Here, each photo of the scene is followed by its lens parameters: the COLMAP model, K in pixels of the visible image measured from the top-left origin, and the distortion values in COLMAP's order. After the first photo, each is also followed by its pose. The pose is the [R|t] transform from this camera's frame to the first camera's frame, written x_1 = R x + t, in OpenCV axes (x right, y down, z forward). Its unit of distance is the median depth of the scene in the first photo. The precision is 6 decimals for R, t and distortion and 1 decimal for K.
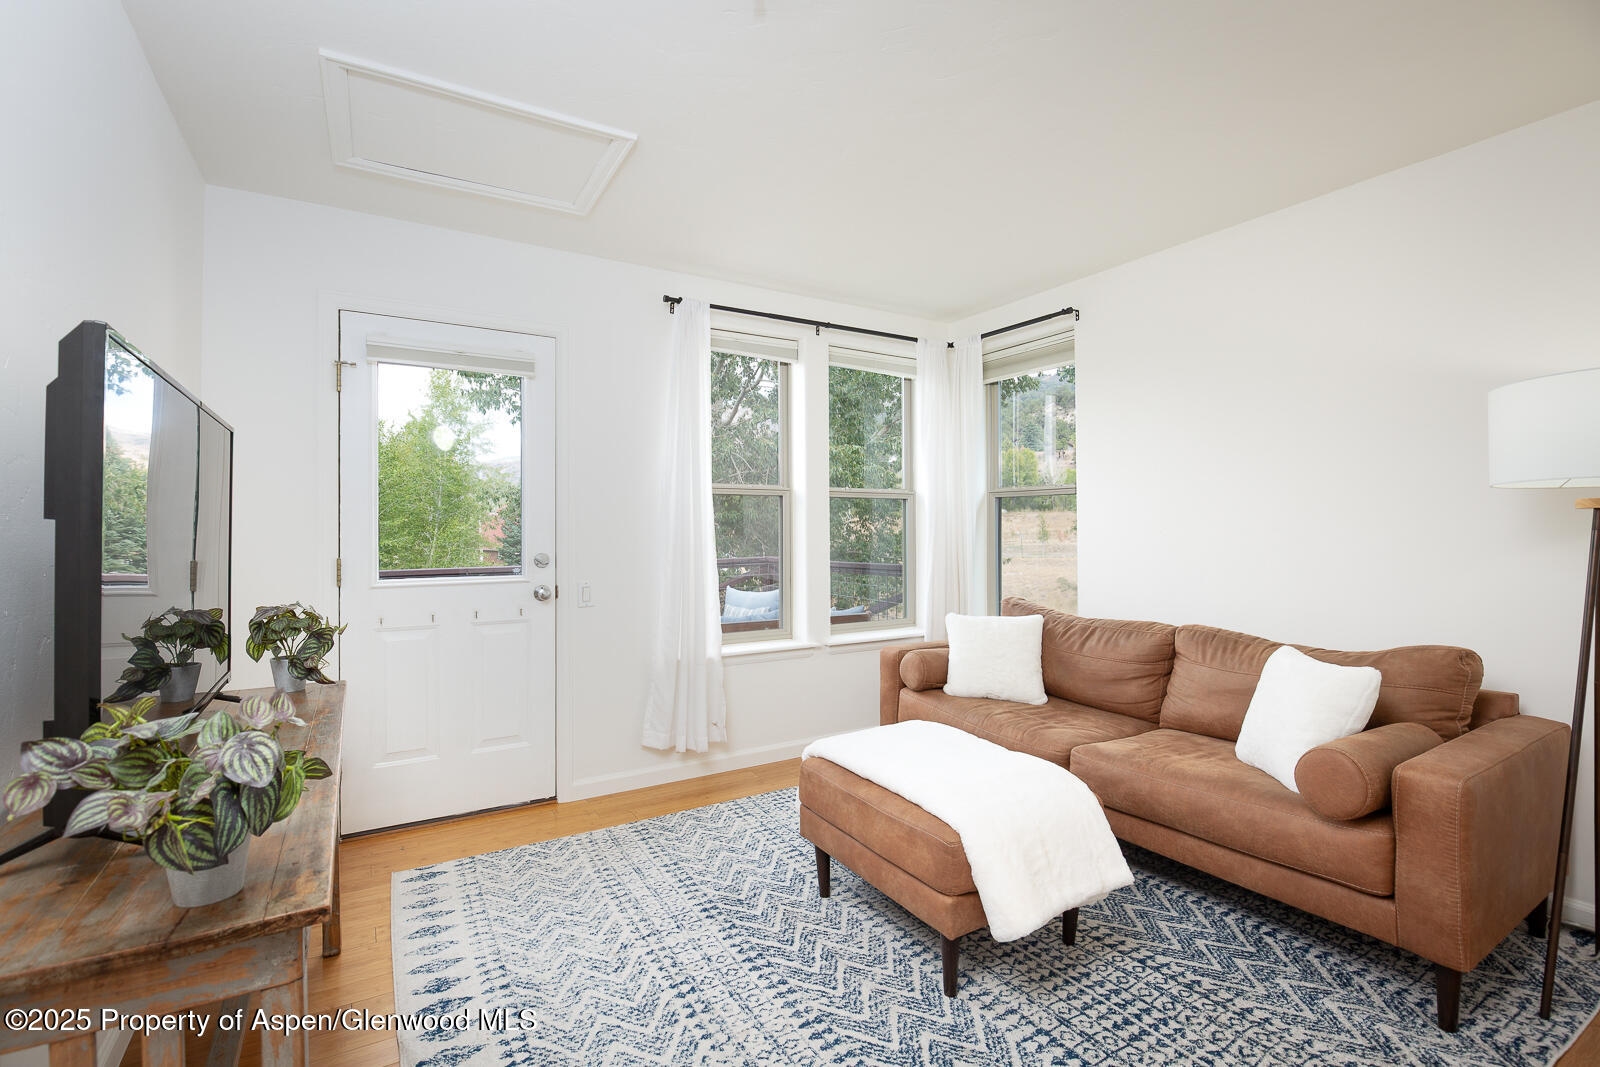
lens RADIAL K [[722.9, 0, 798.6], [0, 722.9, 530.0], [0, 0, 1]] dist [0.001026, -0.000018]
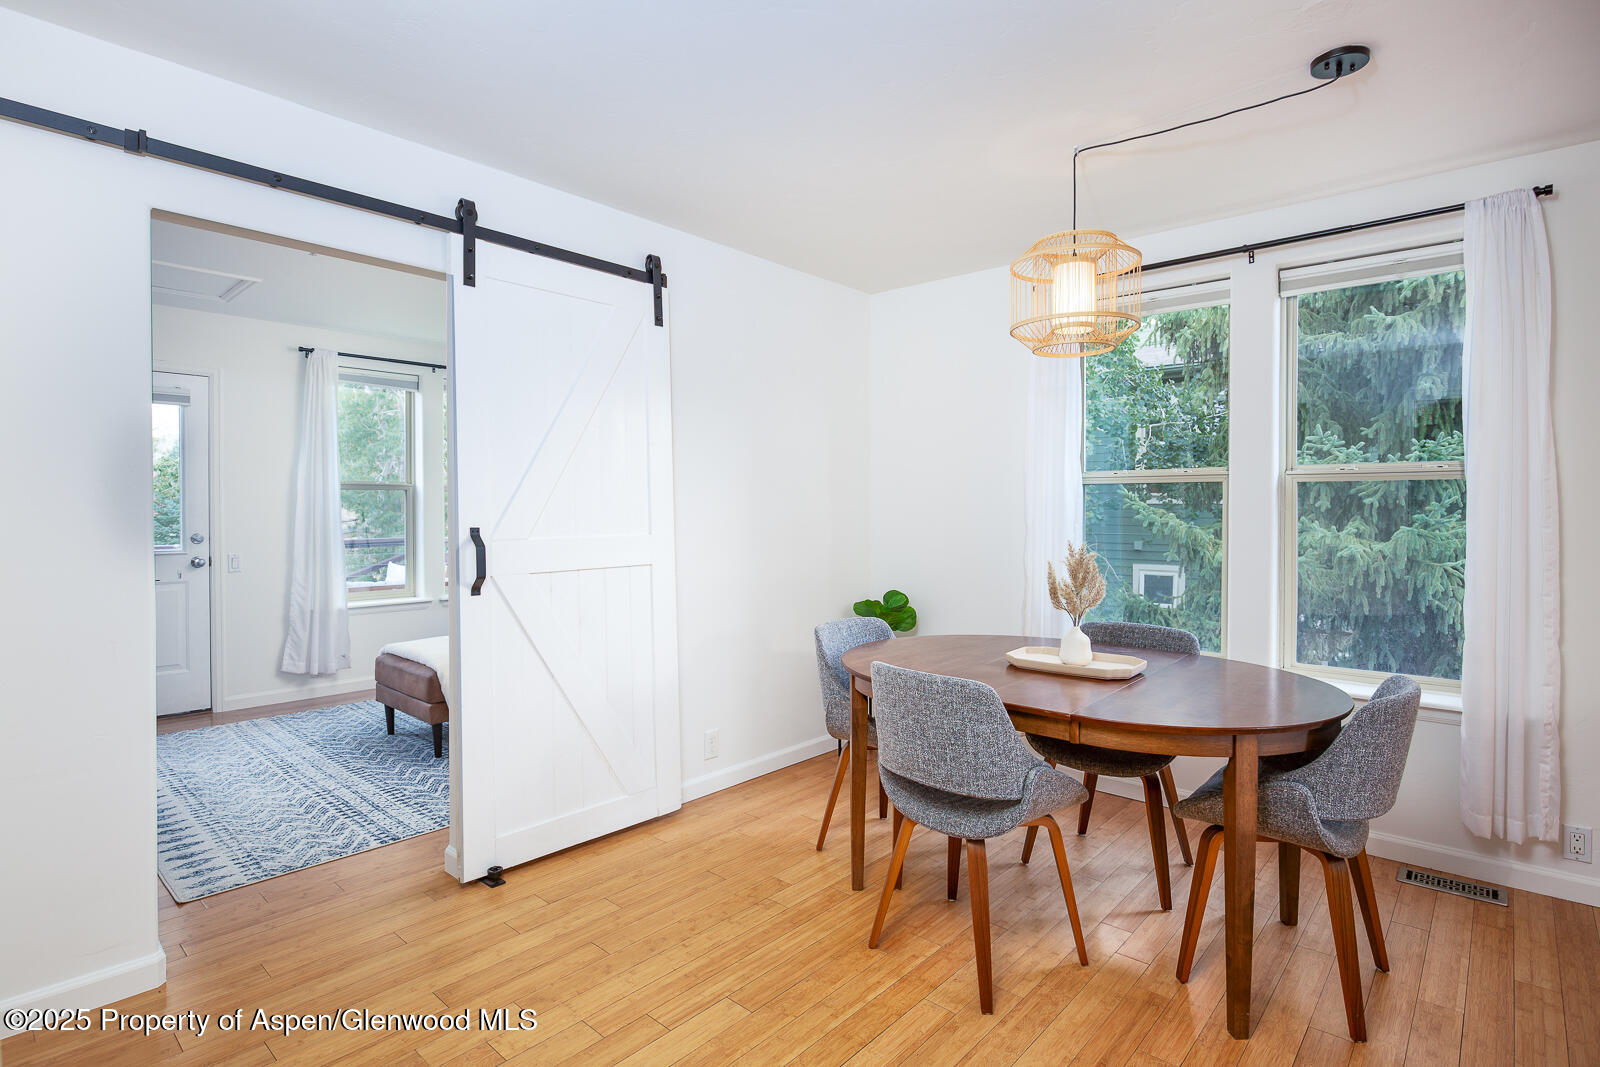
lens RADIAL K [[823.4, 0, 801.5], [0, 823.4, 526.6], [0, 0, 1]] dist [0.001672, -0.000328]
pose [[0.961708, -0.003014, 0.274060, 0.330921], [-0.002439, 0.999806, 0.019557, -0.016507], [-0.274066, -0.019477, 0.961514, -0.850455]]
